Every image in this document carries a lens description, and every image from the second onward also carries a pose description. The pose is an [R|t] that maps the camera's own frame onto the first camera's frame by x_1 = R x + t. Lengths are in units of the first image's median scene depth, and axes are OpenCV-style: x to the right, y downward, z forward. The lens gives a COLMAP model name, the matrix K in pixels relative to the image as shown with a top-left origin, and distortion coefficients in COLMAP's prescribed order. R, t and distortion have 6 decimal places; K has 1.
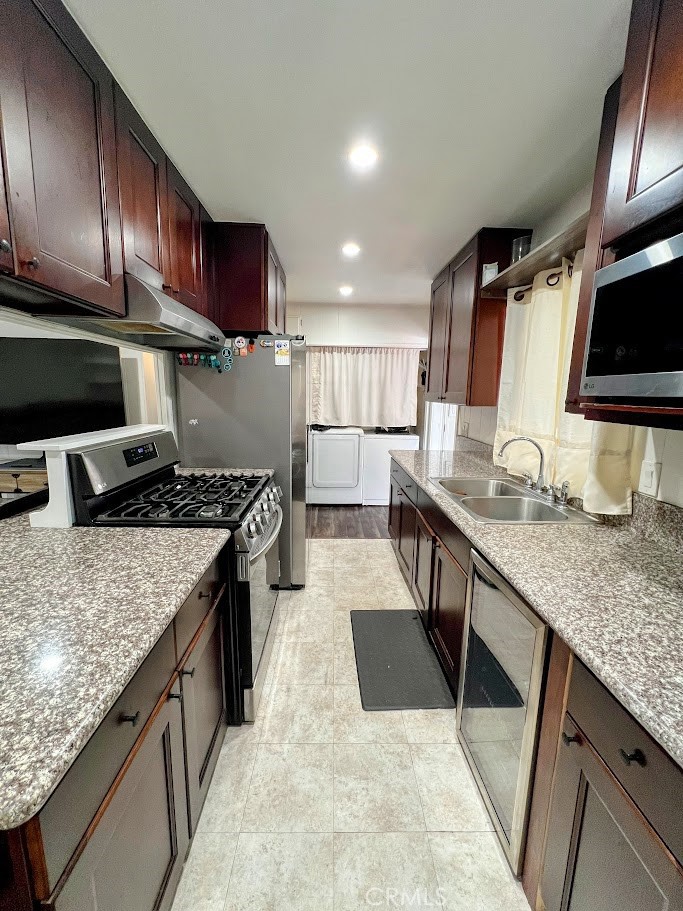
lens RADIAL K [[362.1, 0, 338.6], [0, 362.1, 453.9], [0, 0, 1]] dist [-0.001861, 0.000085]
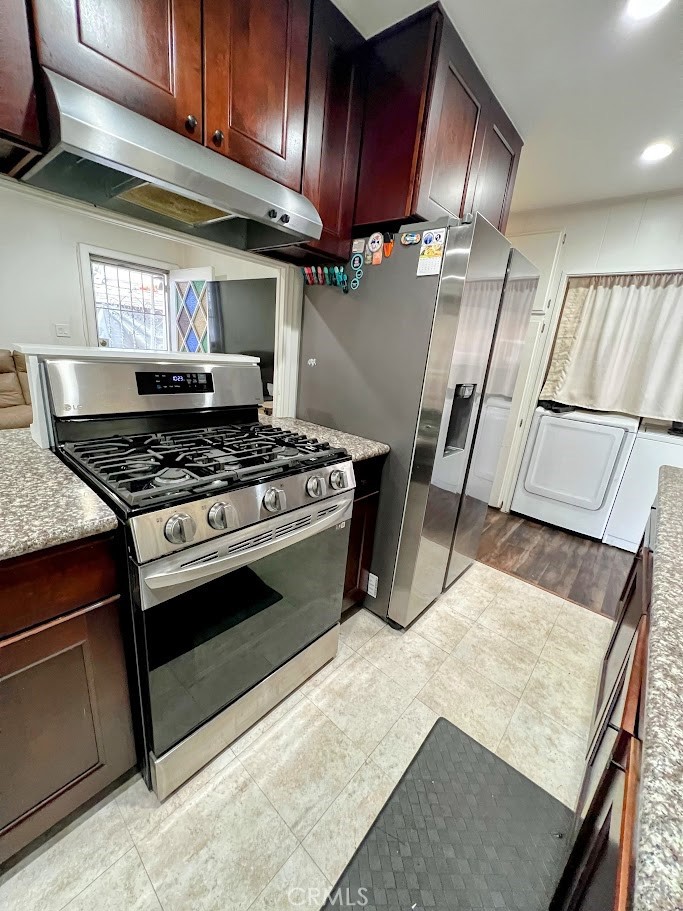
lens RADIAL K [[362.1, 0, 338.6], [0, 362.1, 453.9], [0, 0, 1]] dist [-0.001861, 0.000085]
pose [[0.735148, 0.237292, -0.635019, 0.179416], [-0.186585, 0.971382, 0.146977, -0.022889], [0.651723, 0.010436, 0.758385, 0.462762]]
